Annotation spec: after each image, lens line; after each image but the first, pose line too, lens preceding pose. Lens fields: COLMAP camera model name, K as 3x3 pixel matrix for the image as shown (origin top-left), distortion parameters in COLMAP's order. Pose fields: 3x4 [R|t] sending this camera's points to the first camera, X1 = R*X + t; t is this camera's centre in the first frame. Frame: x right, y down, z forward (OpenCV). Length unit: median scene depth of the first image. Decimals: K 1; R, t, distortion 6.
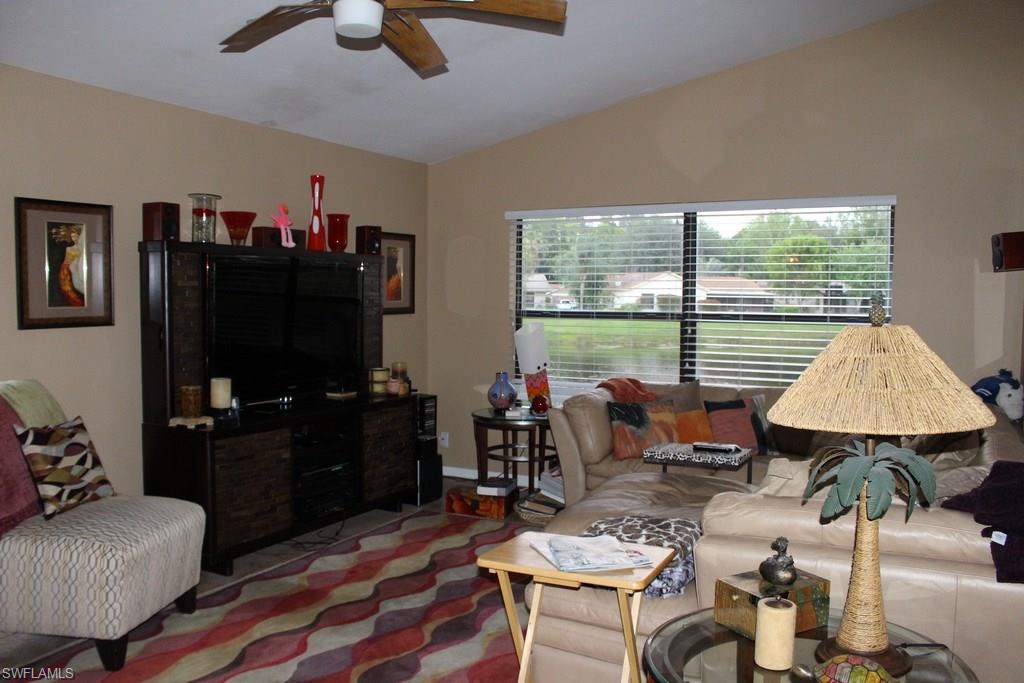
lens RADIAL K [[851.9, 0, 512.0], [0, 851.9, 341.5], [0, 0, 1]] dist [-0.156700, 0.123149]
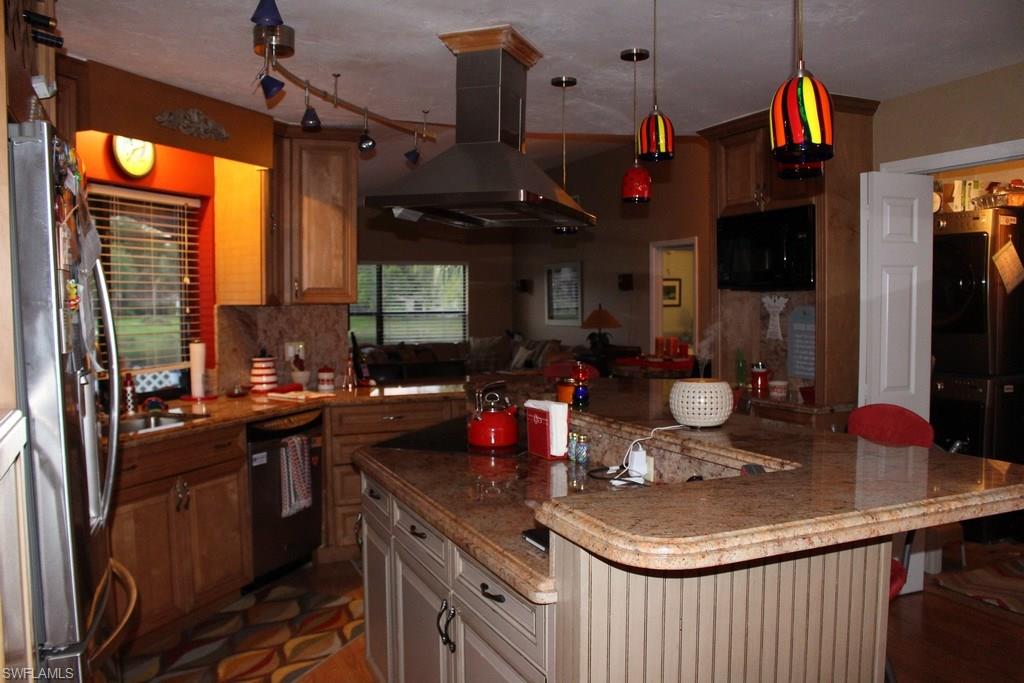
lens RADIAL K [[851.9, 0, 512.0], [0, 851.9, 341.5], [0, 0, 1]] dist [-0.156700, 0.123149]
pose [[0.612968, -0.048237, 0.788634, -1.418462], [0.052217, 0.998426, 0.020483, 0.015521], [-0.788380, 0.028625, 0.614522, -0.634276]]
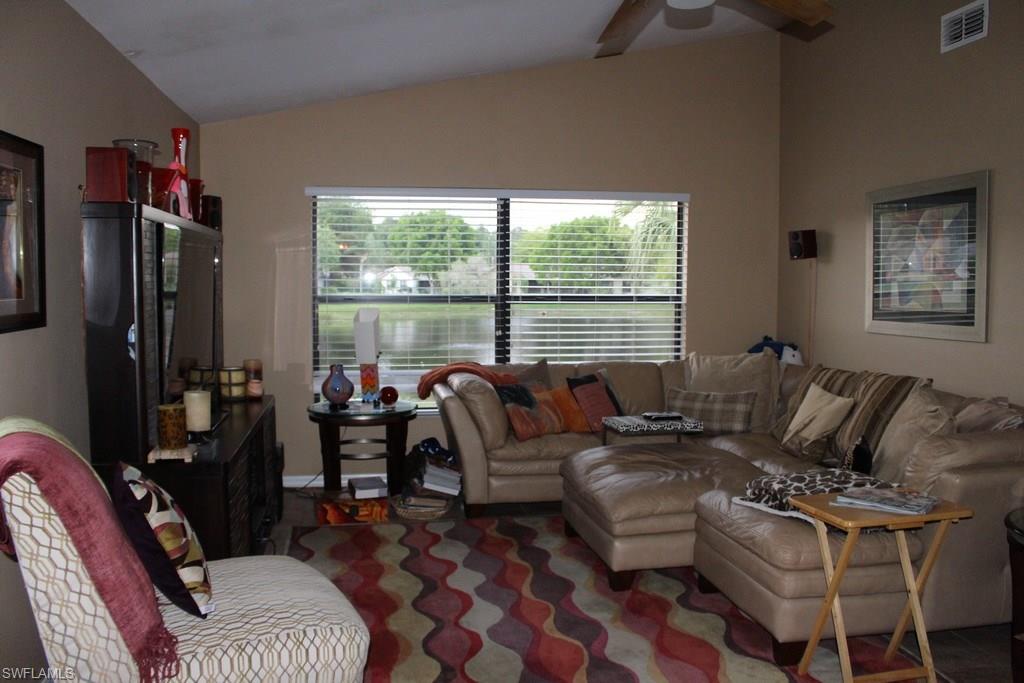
lens RADIAL K [[851.9, 0, 512.0], [0, 851.9, 341.5], [0, 0, 1]] dist [-0.156700, 0.123149]
pose [[0.786650, -0.047302, 0.615584, -0.474570], [0.034555, 0.998871, 0.032597, -0.012353], [-0.616431, -0.004370, 0.787397, 0.193774]]
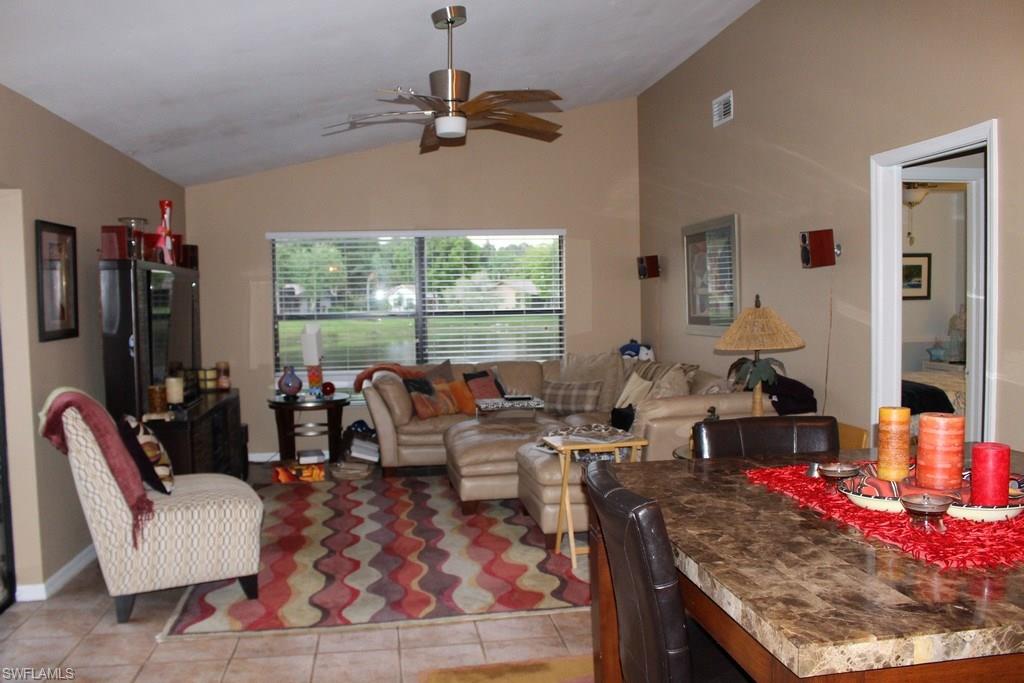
lens RADIAL K [[851.9, 0, 512.0], [0, 851.9, 341.5], [0, 0, 1]] dist [-0.156700, 0.123149]
pose [[0.794613, -0.051829, 0.604900, -0.547440], [0.054633, 0.998411, 0.013779, 0.002537], [-0.604654, 0.022099, 0.796182, -0.171200]]
